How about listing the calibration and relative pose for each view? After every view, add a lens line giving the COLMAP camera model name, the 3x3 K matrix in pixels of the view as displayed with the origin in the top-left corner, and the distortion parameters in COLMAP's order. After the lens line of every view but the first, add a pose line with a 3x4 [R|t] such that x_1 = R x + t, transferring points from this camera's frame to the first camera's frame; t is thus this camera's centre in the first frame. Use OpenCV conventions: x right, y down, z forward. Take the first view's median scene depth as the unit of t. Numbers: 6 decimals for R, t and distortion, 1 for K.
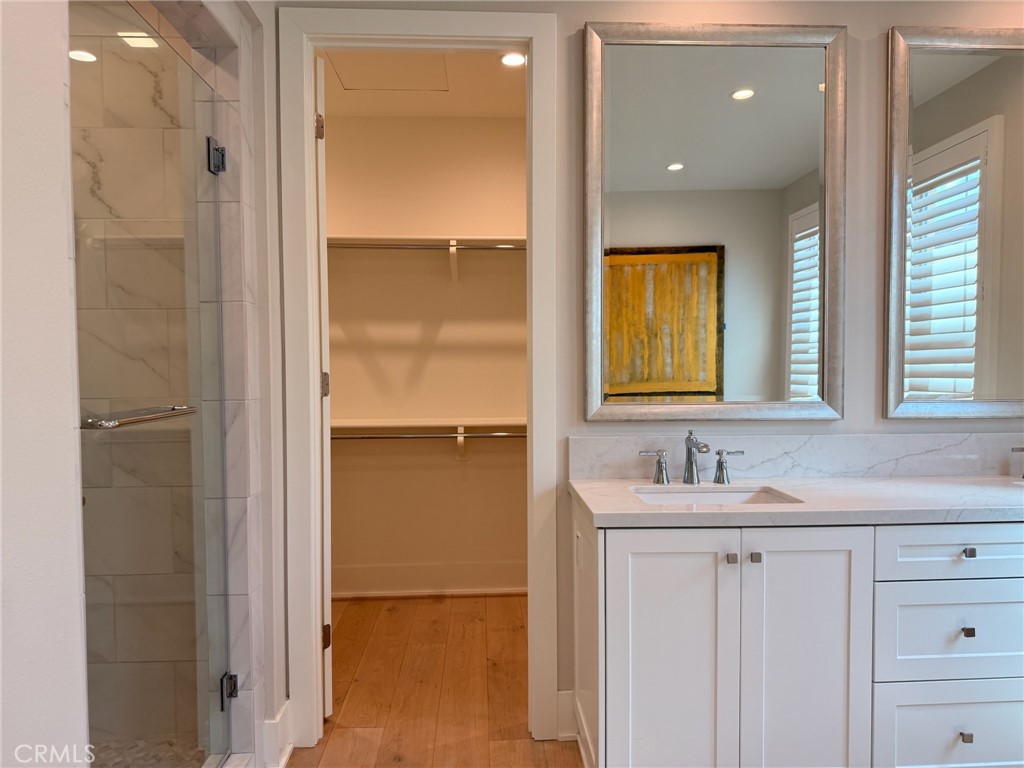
lens RADIAL K [[714.2, 0, 514.3], [0, 714.2, 389.4], [0, 0, 1]] dist [0.095787, -0.132606]
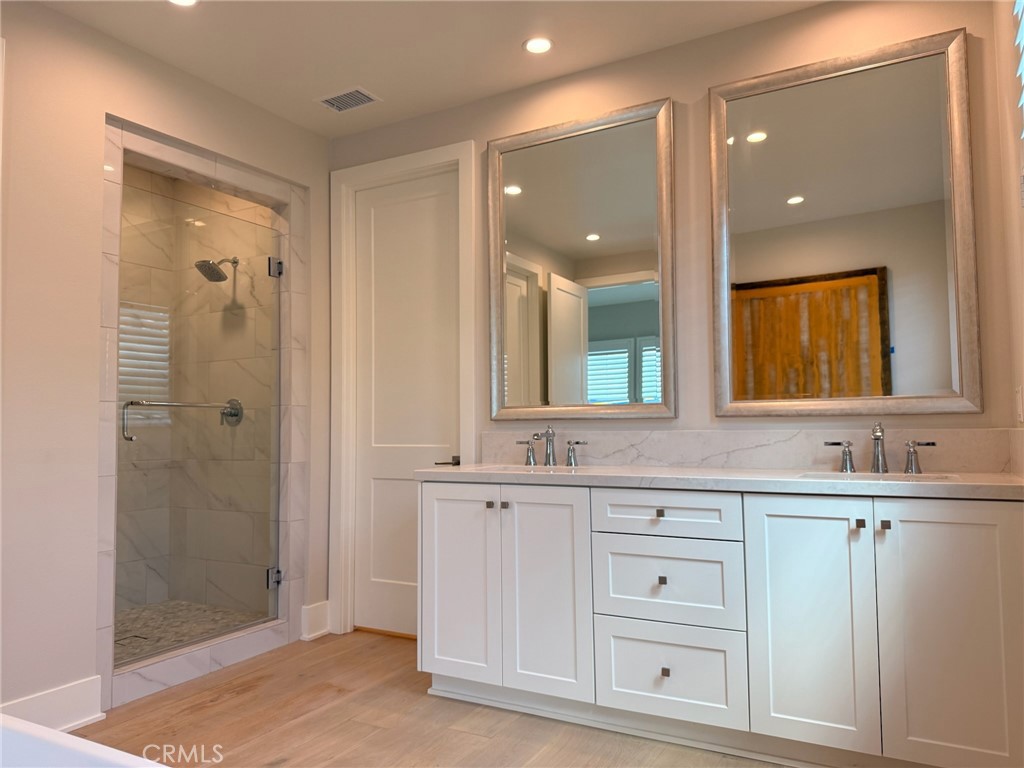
lens RADIAL K [[741.3, 0, 528.7], [0, 741.3, 379.4], [0, 0, 1]] dist [0.112362, -0.152960]
pose [[0.850893, -0.037963, -0.523965, 0.890105], [-0.008927, 0.996197, -0.086674, 0.087909], [0.525263, 0.078428, 0.847318, -0.173972]]
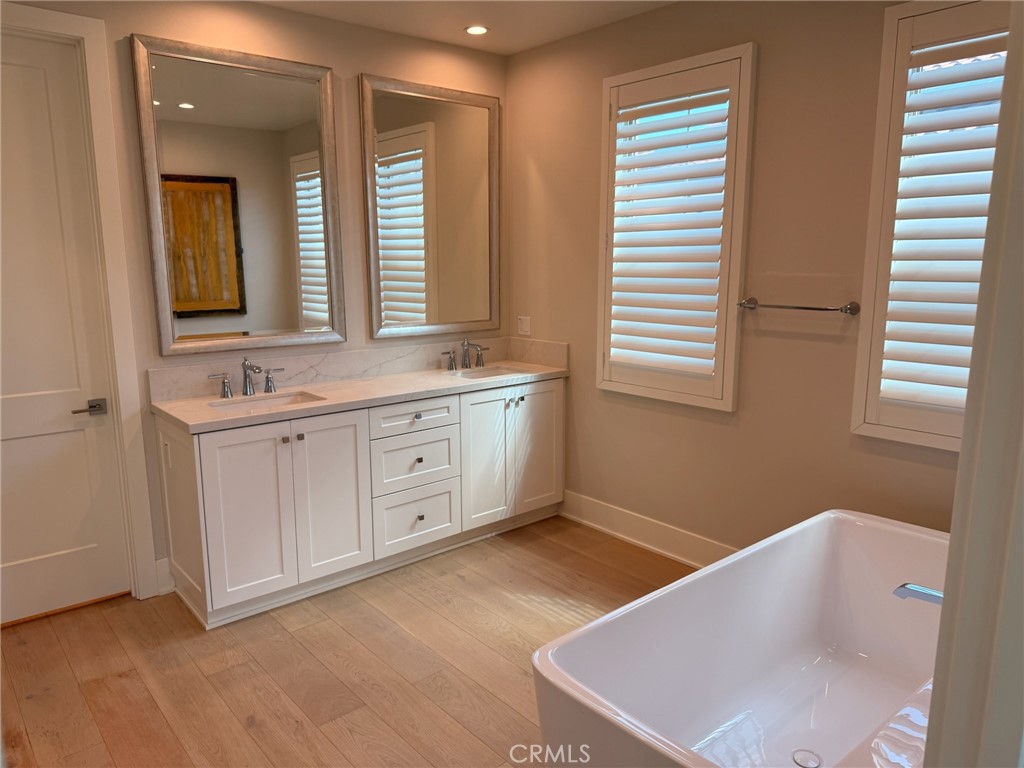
lens RADIAL K [[714.2, 0, 514.3], [0, 714.2, 389.4], [0, 0, 1]] dist [0.095787, -0.132606]
pose [[0.787960, -0.106831, 0.606388, -0.191370], [0.017951, 0.988400, 0.150807, -0.079528], [-0.615464, -0.107944, 0.780738, -0.402484]]
